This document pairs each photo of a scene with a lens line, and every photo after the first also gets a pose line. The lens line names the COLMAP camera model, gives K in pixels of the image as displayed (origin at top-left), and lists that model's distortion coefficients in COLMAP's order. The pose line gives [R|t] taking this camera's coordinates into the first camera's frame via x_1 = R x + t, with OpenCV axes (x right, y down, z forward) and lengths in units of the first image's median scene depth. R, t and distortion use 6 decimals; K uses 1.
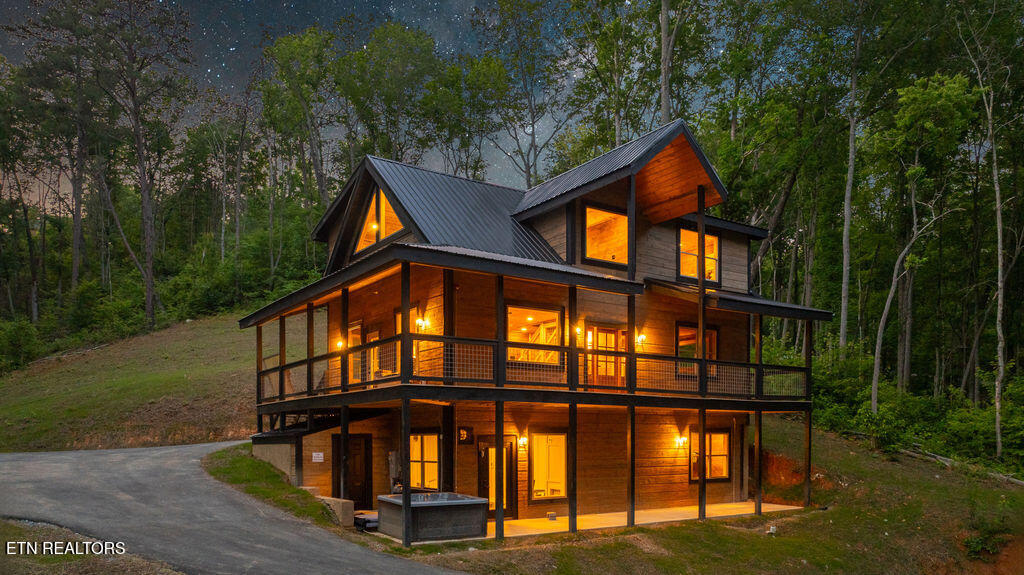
lens RADIAL K [[738.2, 0, 516.3], [0, 738.2, 444.9], [0, 0, 1]] dist [-0.016612, 0.016718]
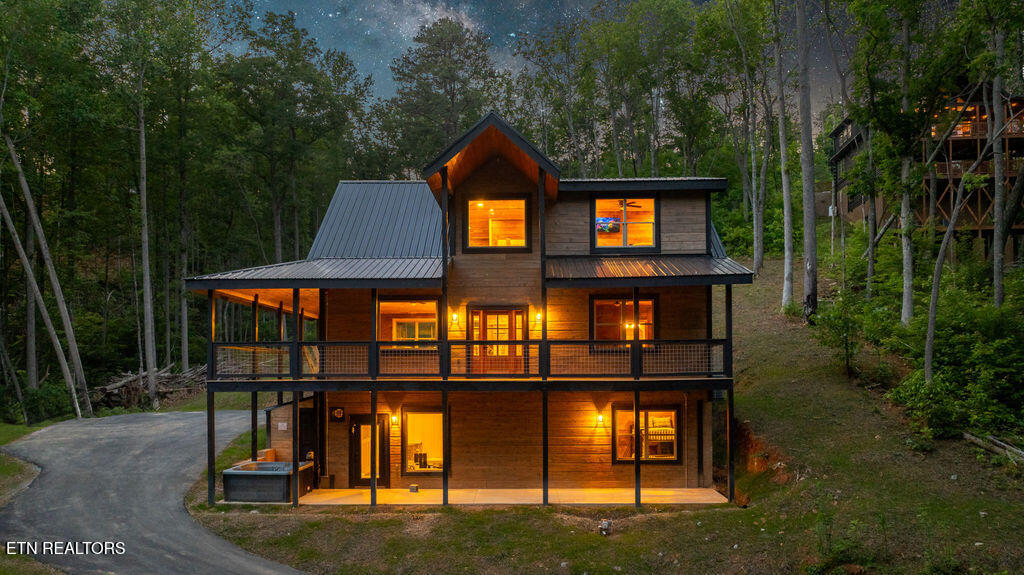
lens RADIAL K [[738.2, 0, 507.3], [0, 738.2, 338.7], [0, 0, 1]] dist [-0.016612, 0.016718]
pose [[0.808358, -0.032770, -0.587779, 0.785753], [-0.001371, 0.998342, -0.057544, -0.061047], [0.588690, 0.047322, 0.806973, 0.176355]]
